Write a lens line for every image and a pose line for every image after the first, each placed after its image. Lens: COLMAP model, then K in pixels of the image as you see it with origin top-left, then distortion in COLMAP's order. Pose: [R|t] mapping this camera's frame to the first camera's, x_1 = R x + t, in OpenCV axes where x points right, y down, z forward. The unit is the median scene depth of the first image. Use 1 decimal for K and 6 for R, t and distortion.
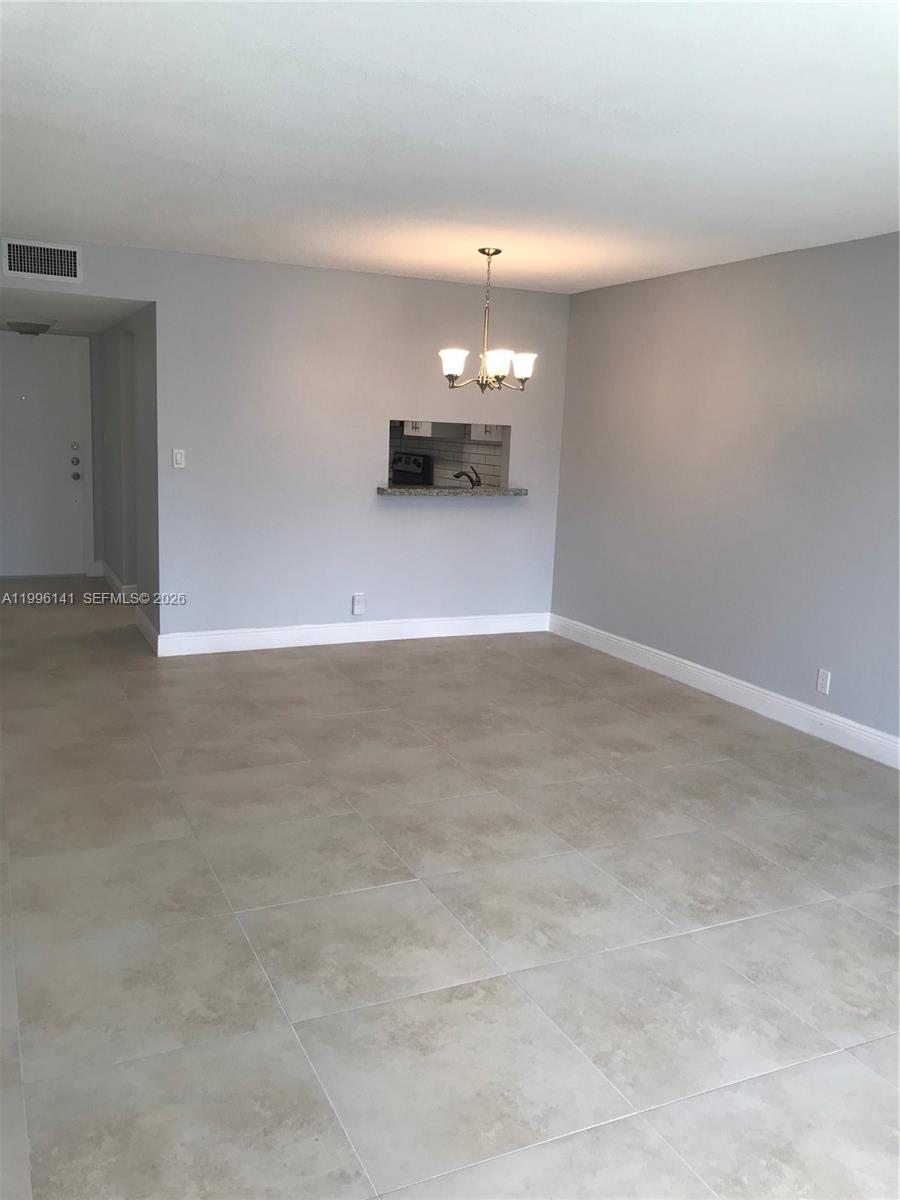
lens RADIAL K [[993.8, 0, 453.0], [0, 993.8, 592.3], [0, 0, 1]] dist [0.042959, -0.052082]
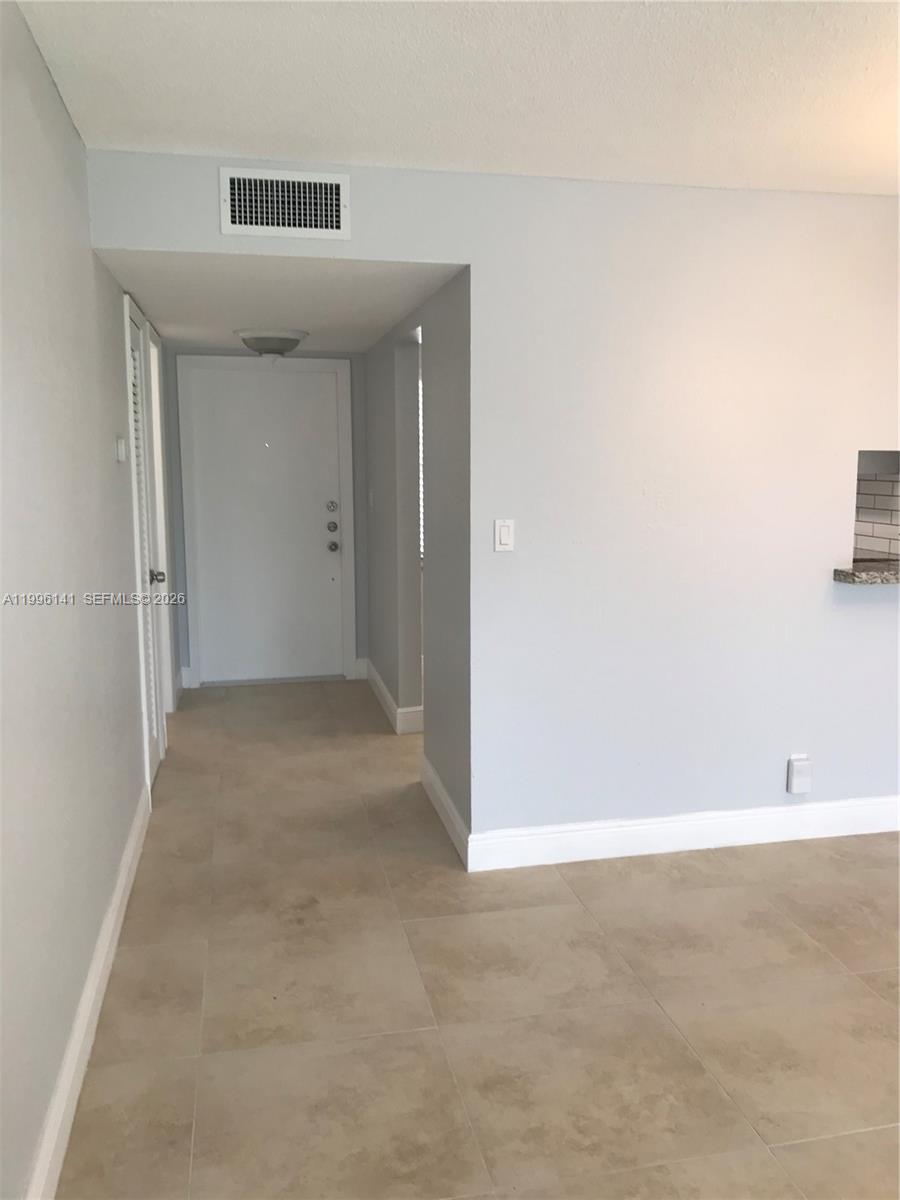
lens RADIAL K [[993.8, 0, 458.1], [0, 993.8, 594.9], [0, 0, 1]] dist [0.042959, -0.052082]
pose [[0.973813, -0.009380, -0.227156, -0.188830], [0.002653, 0.999549, -0.029900, -0.091112], [0.227334, 0.028515, 0.973399, 0.479691]]
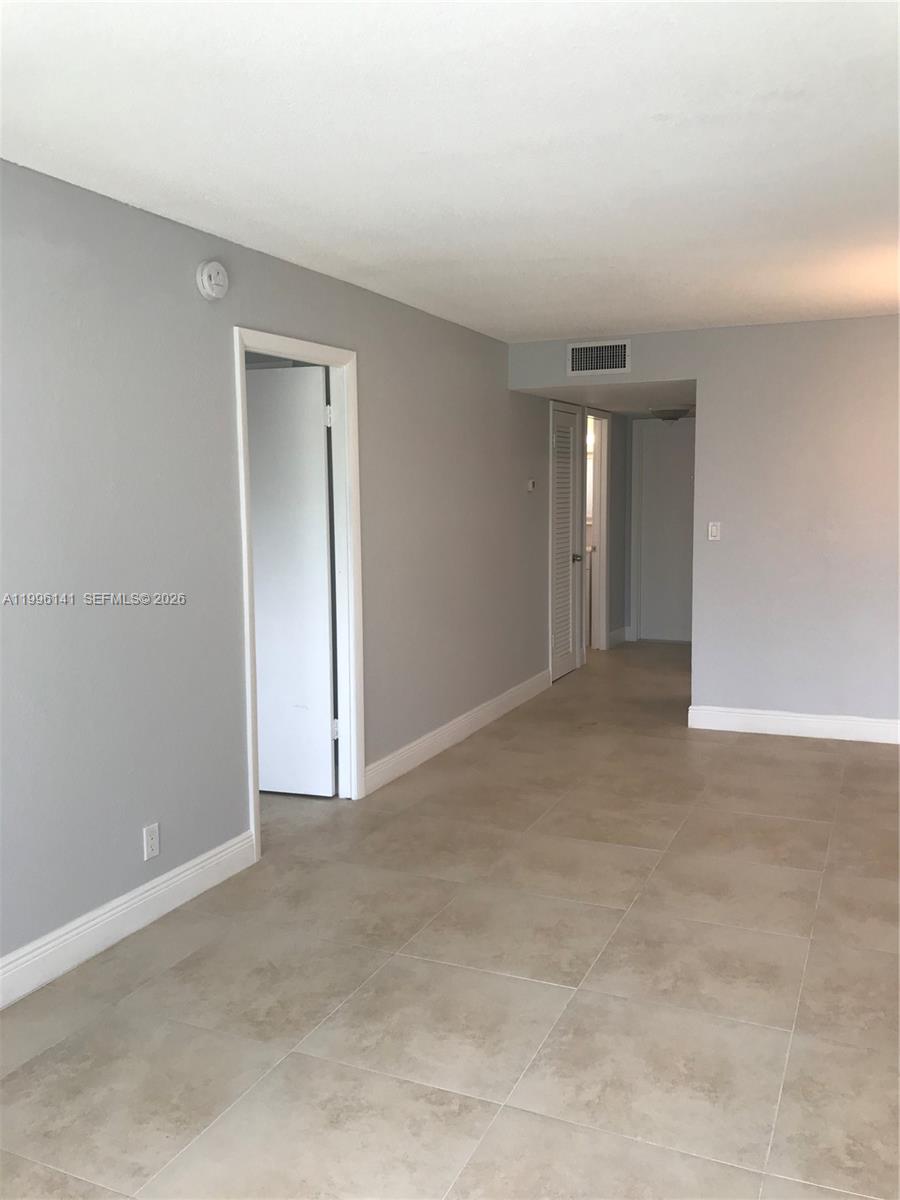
lens RADIAL K [[993.8, 0, 453.8], [0, 993.8, 596.5], [0, 0, 1]] dist [0.042959, -0.052082]
pose [[0.654934, 0.039392, -0.754658, 0.342266], [-0.091307, 0.995449, -0.027280, -0.020192], [0.750149, 0.086772, 0.655551, 0.173403]]
